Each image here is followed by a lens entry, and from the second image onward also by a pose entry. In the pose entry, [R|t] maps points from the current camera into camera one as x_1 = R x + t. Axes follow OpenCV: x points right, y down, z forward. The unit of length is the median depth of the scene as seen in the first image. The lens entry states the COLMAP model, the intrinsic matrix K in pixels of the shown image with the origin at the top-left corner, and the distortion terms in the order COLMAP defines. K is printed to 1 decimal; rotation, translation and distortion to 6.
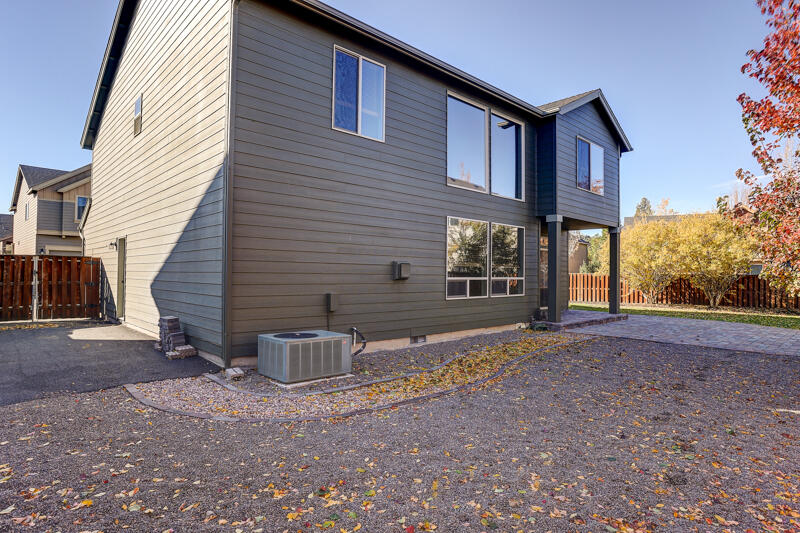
lens RADIAL K [[459.1, 0, 399.4], [0, 459.1, 265.4], [0, 0, 1]] dist [-0.056046, 0.019280]
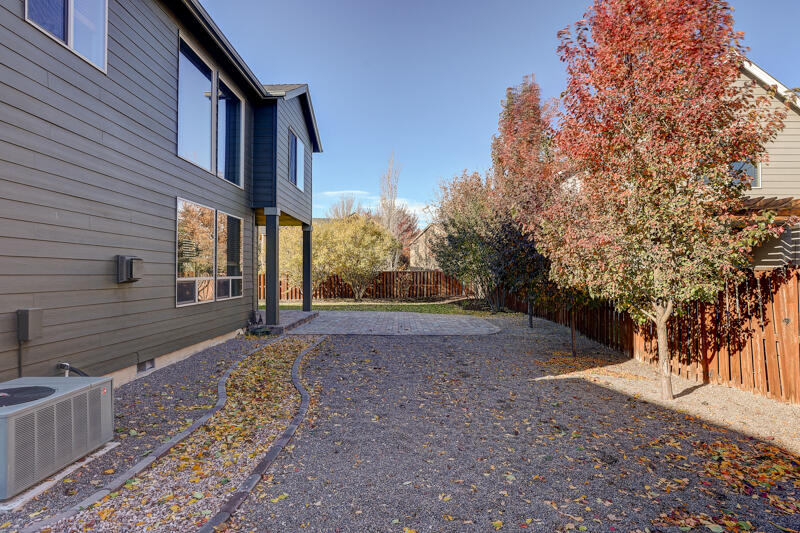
lens RADIAL K [[459.1, 0, 403.0], [0, 459.1, 269.2], [0, 0, 1]] dist [-0.056046, 0.019280]
pose [[0.680435, -0.004008, 0.732798, -0.194115], [-0.005509, 0.999929, 0.010585, 0.001772], [-0.732788, -0.011240, 0.680364, 0.227466]]
